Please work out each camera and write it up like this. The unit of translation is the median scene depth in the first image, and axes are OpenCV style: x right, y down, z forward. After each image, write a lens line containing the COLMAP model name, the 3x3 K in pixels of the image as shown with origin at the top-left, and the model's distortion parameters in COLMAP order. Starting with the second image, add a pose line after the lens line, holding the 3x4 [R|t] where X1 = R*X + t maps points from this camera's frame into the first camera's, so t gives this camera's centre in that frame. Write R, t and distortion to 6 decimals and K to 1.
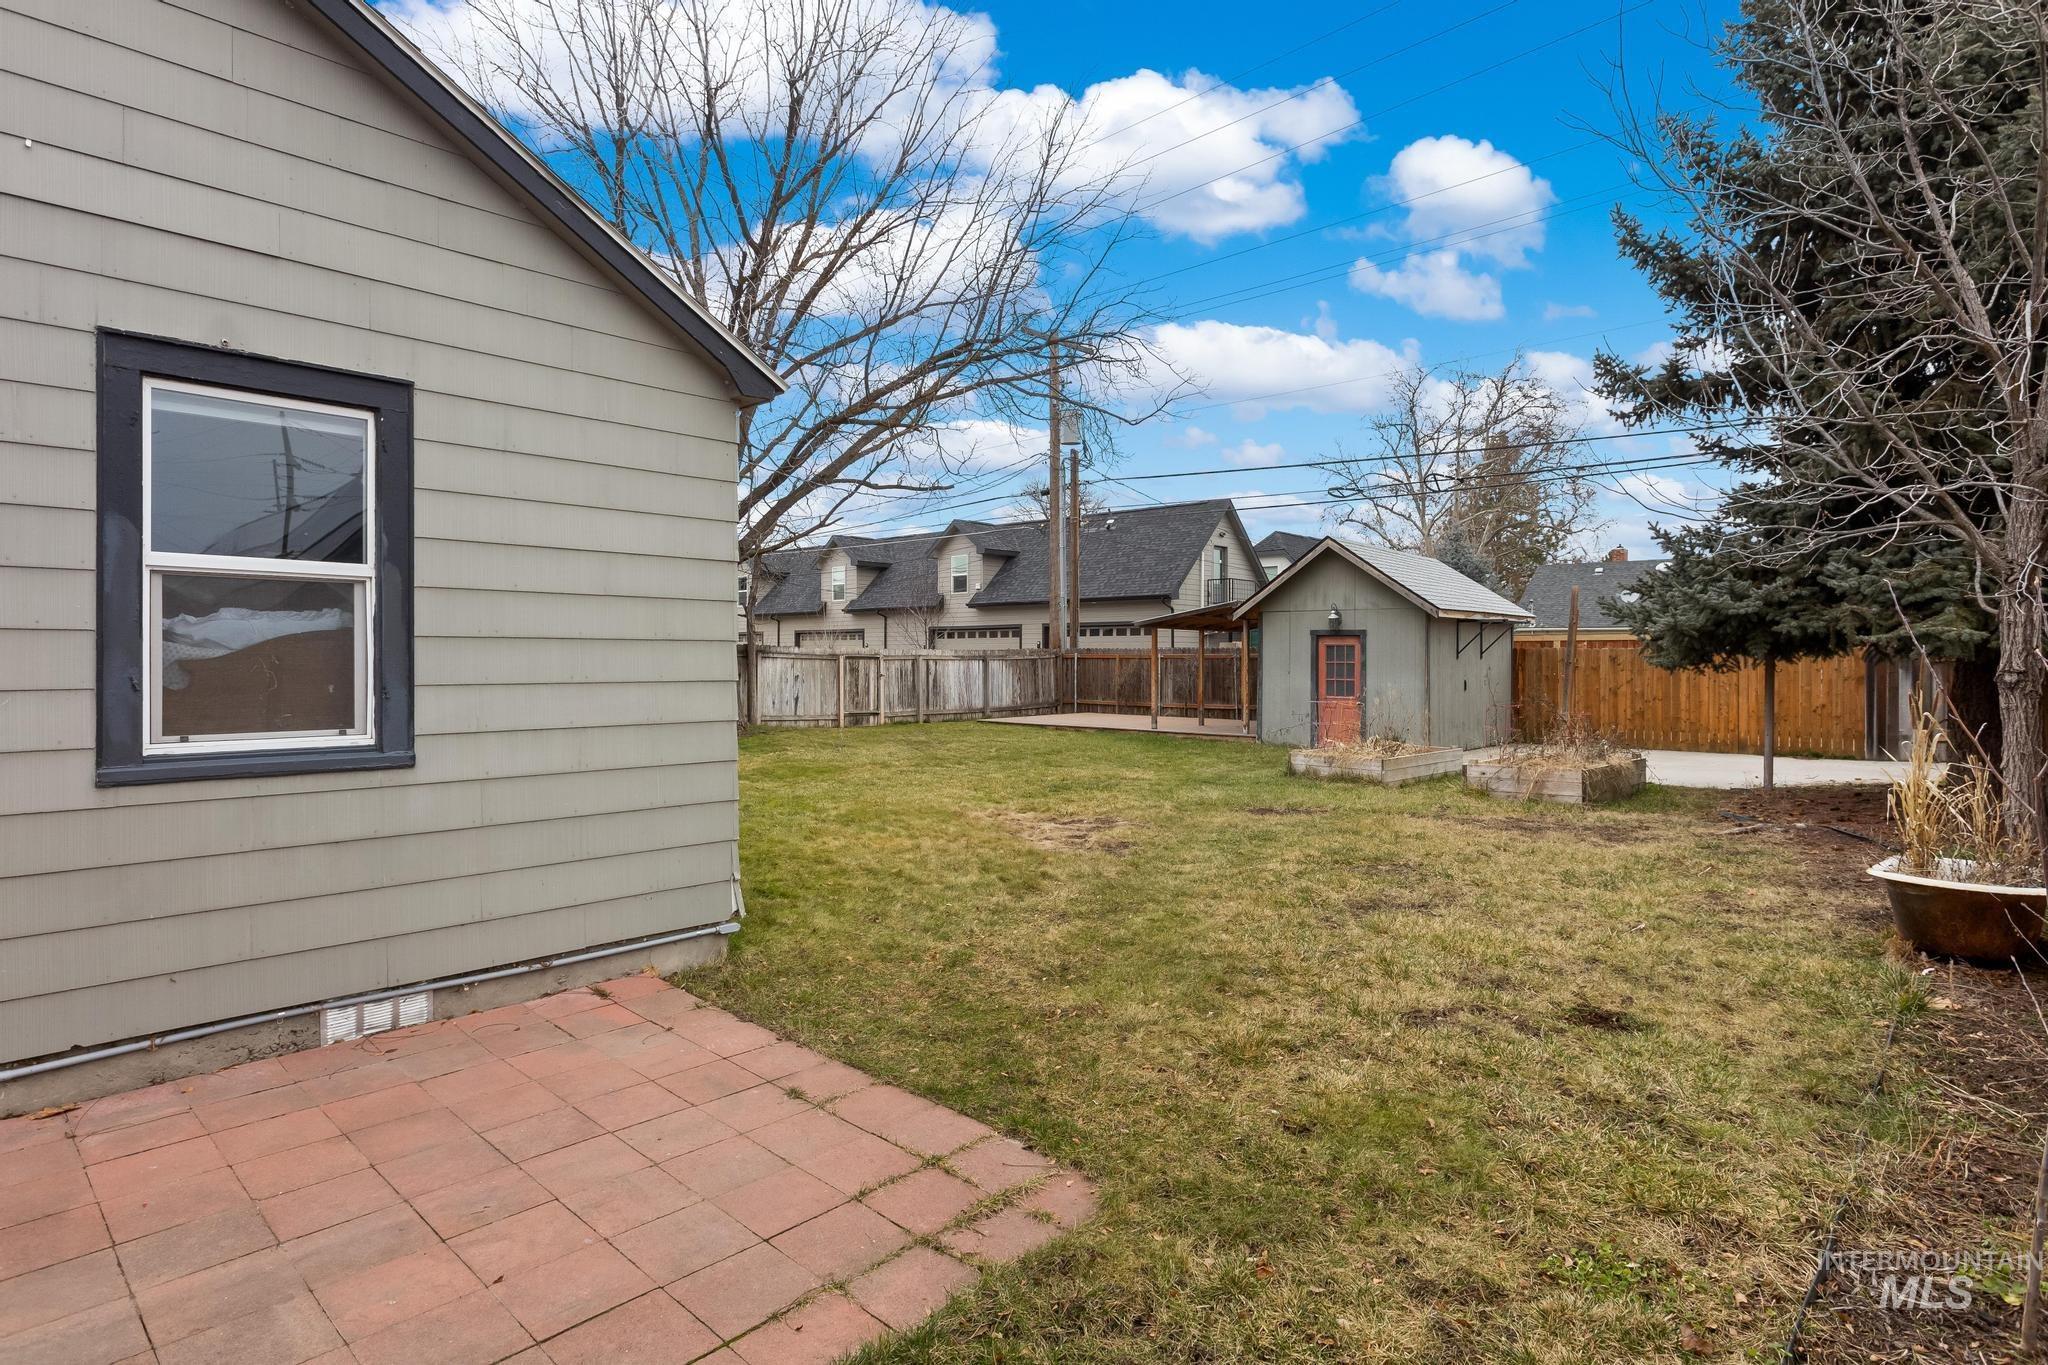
lens RADIAL K [[1073.4, 0, 1024.2], [0, 1073.4, 665.6], [0, 0, 1]] dist [-0.001781, -0.002697]
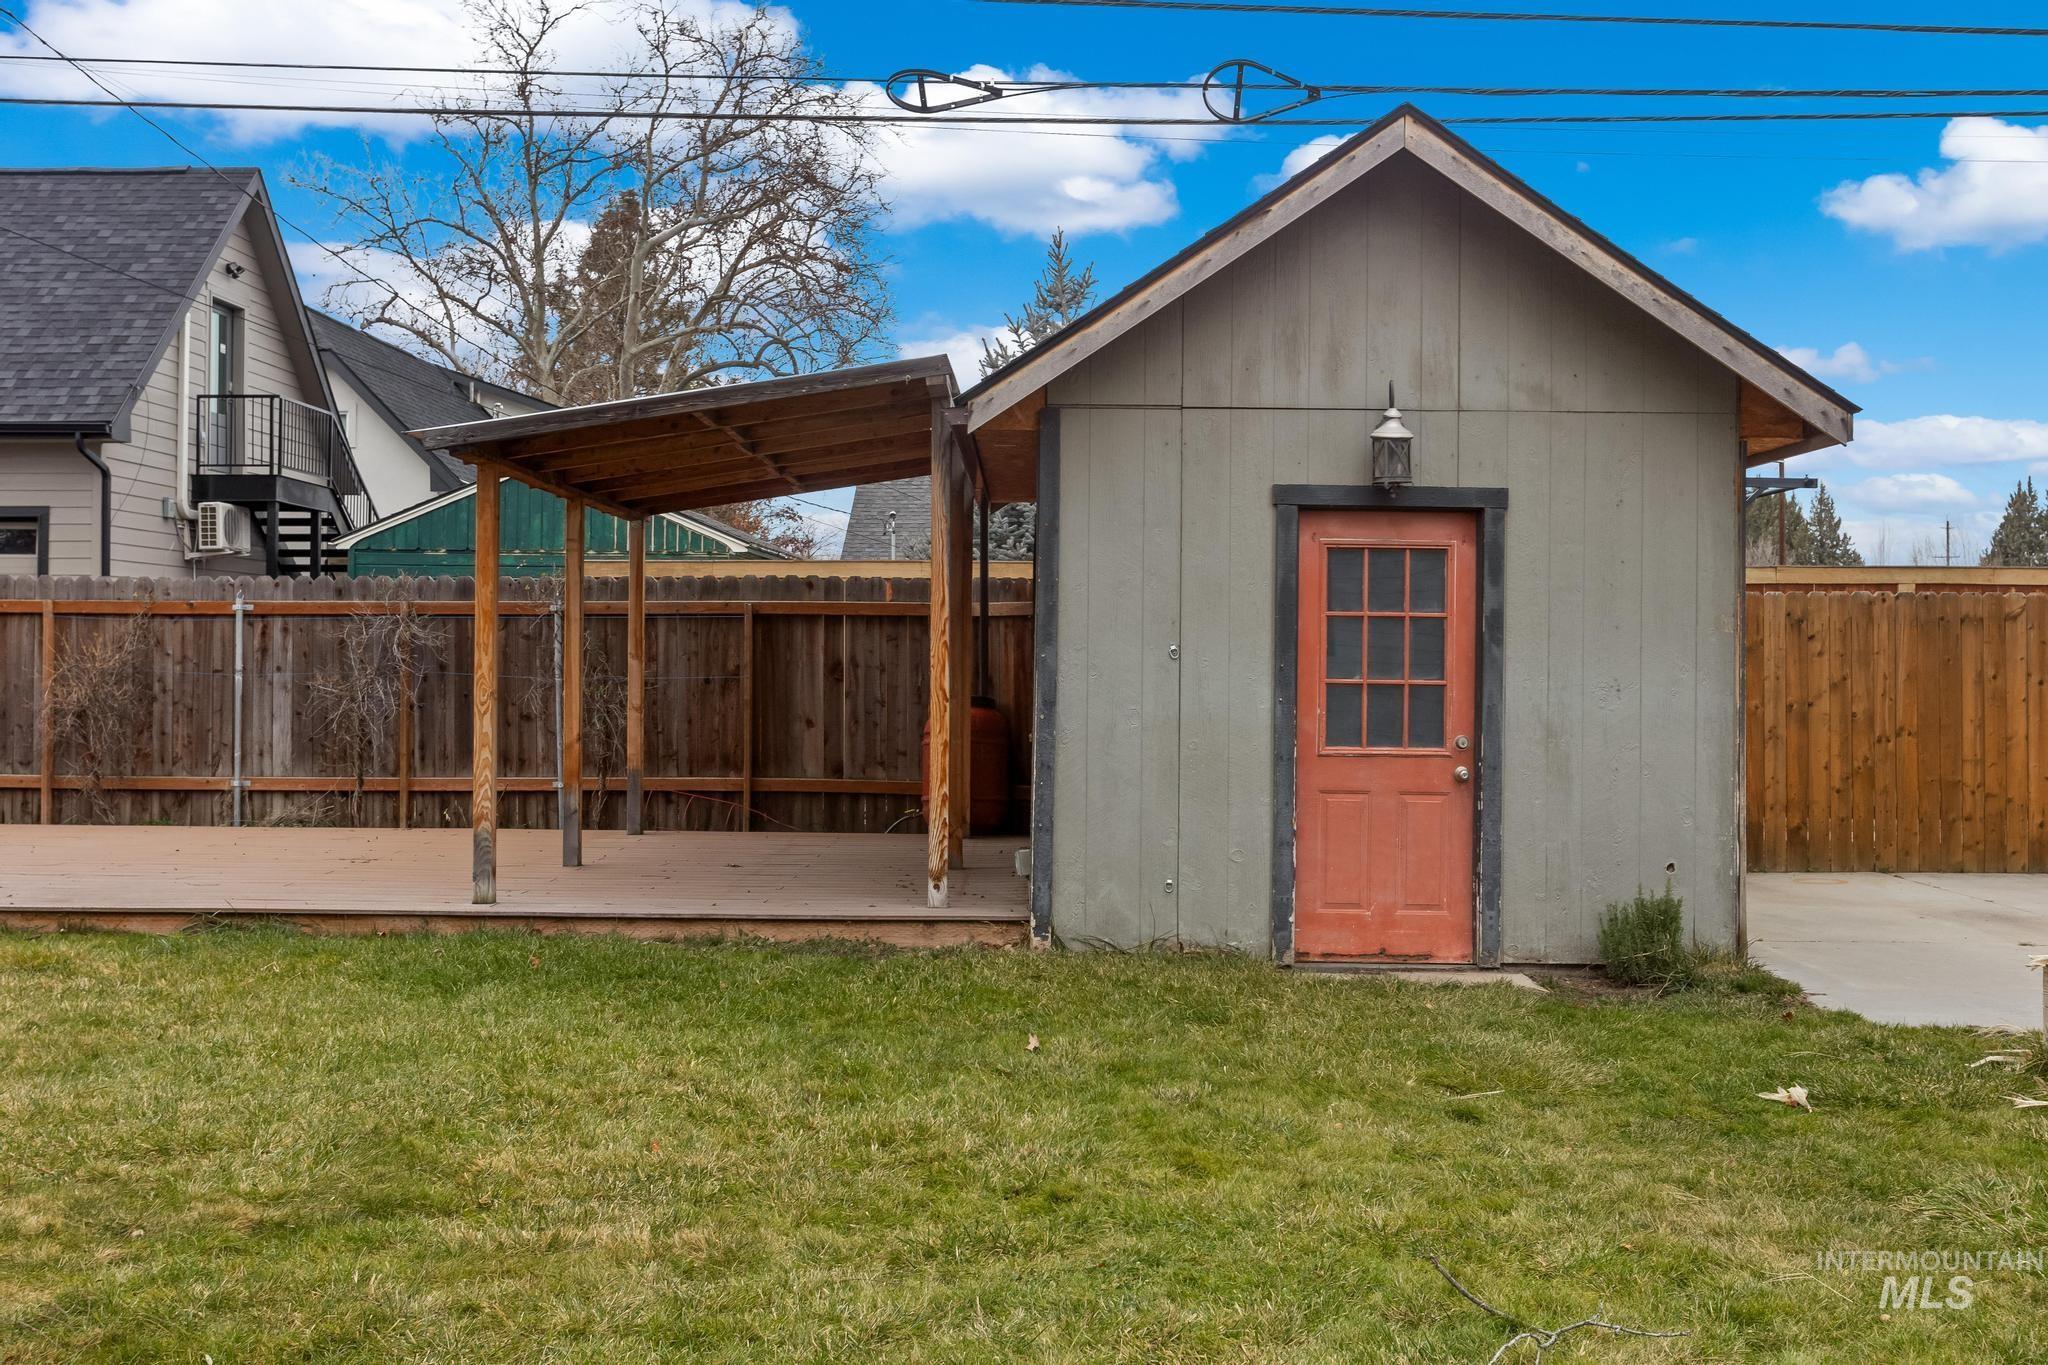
lens RADIAL K [[2007.5, 0, 1023.6], [0, 2007.5, 674.3], [0, 0, 1]] dist [-0.004115, 0.000000]
pose [[0.759333, -0.001738, 0.650700, -0.079159], [-0.000887, 0.999993, 0.003706, 0.009075], [-0.650701, -0.003391, 0.759326, 0.665496]]
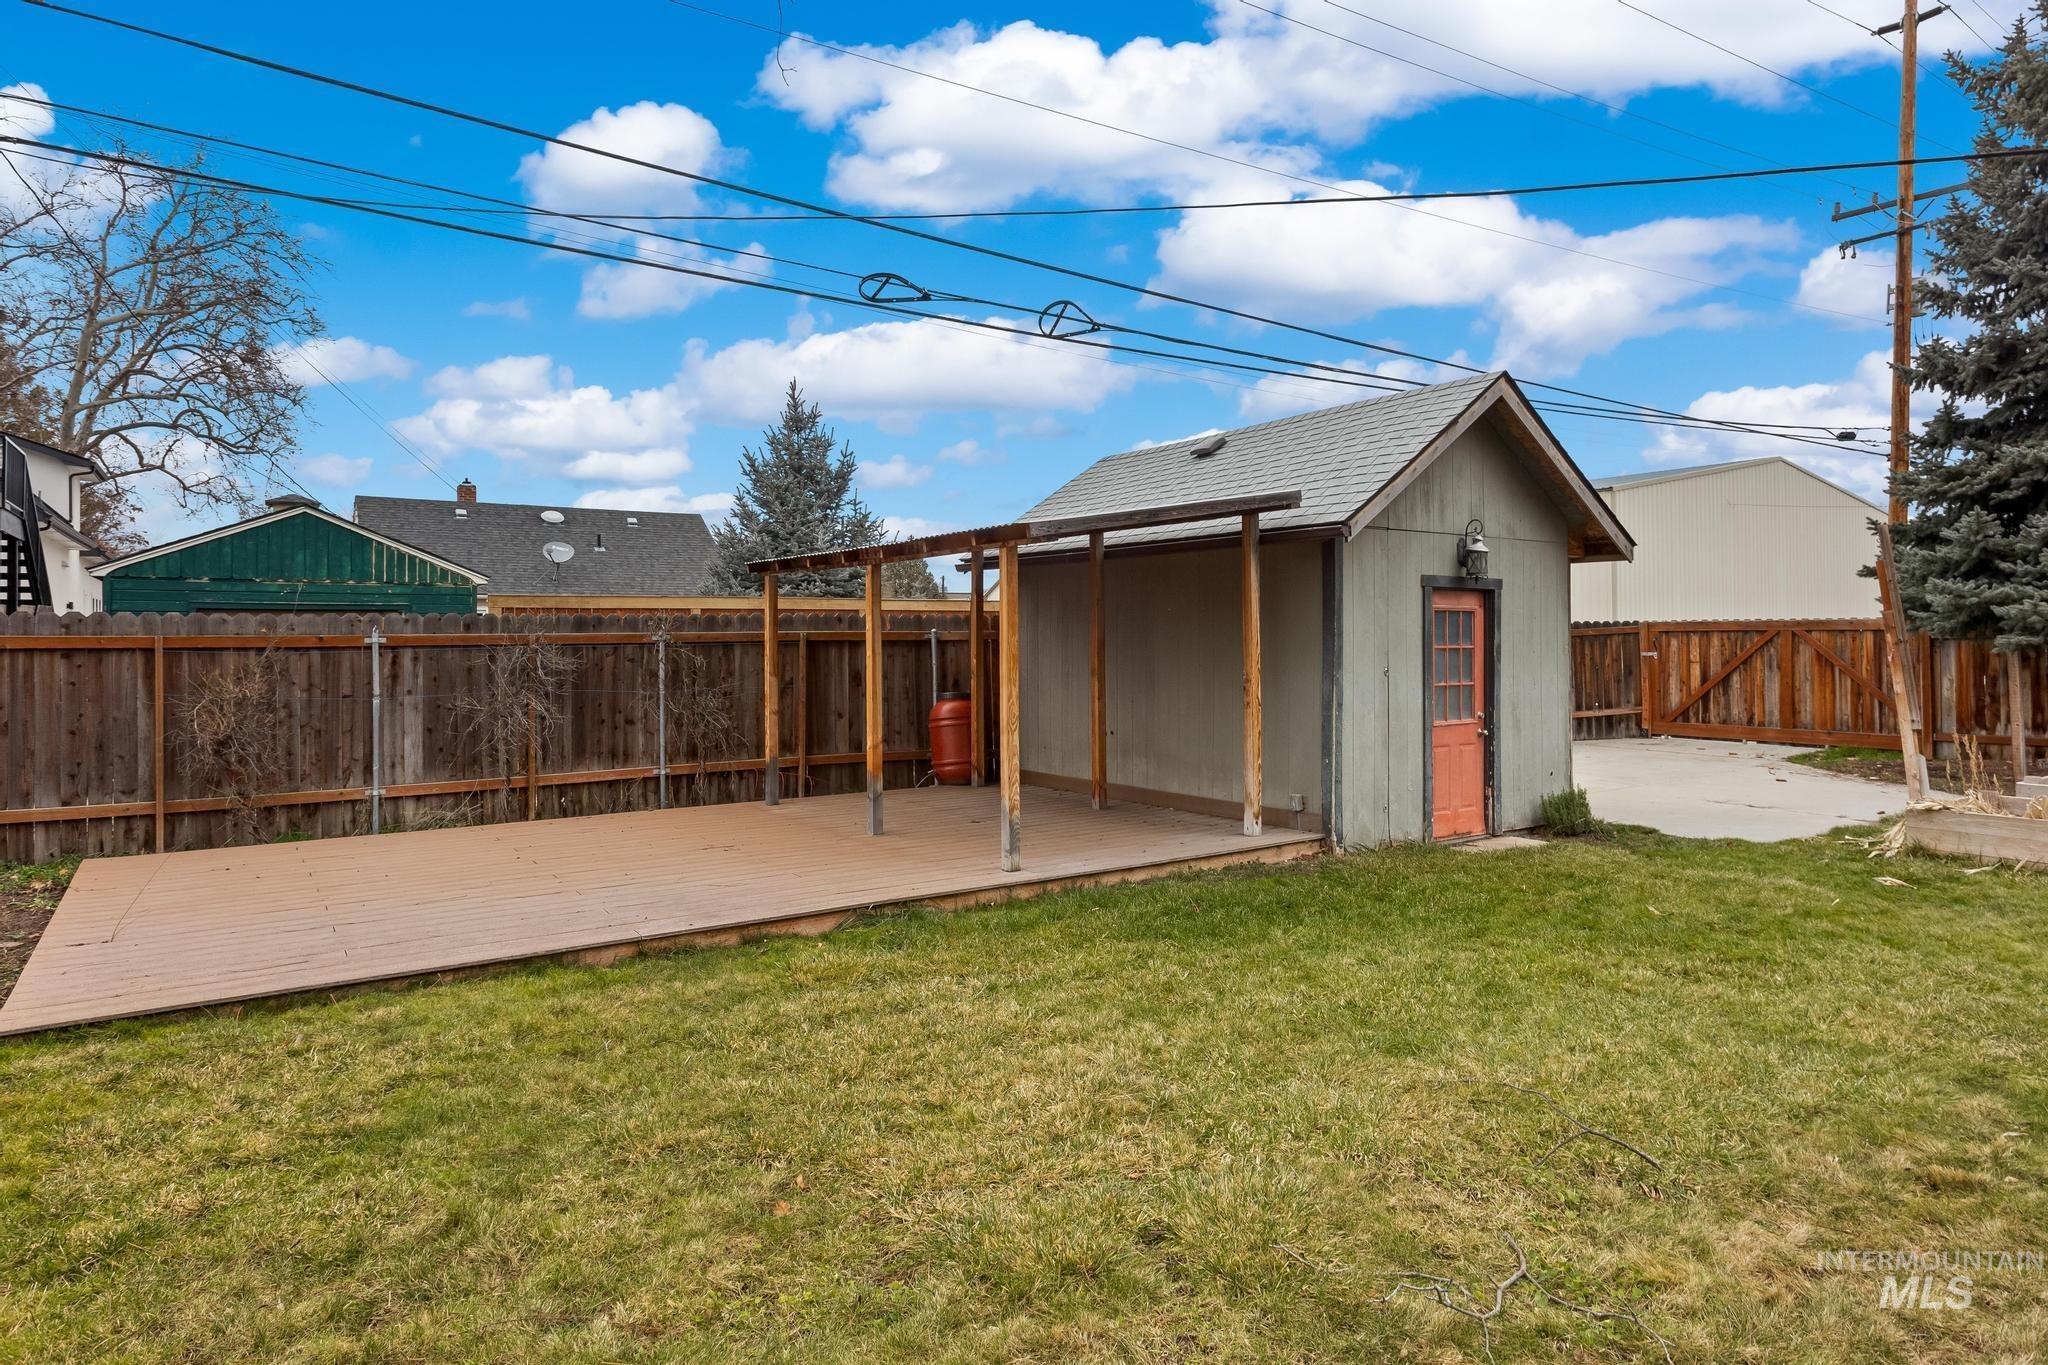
lens RADIAL K [[1180.4, 0, 980.9], [0, 1180.4, 635.8], [0, 0, 1]] dist [-0.004203, 0.000995]
pose [[0.236945, -0.005611, 0.971507, -0.240363], [0.014458, 0.999893, 0.002249, -0.011517], [-0.971415, 0.013513, 0.237001, 1.035659]]
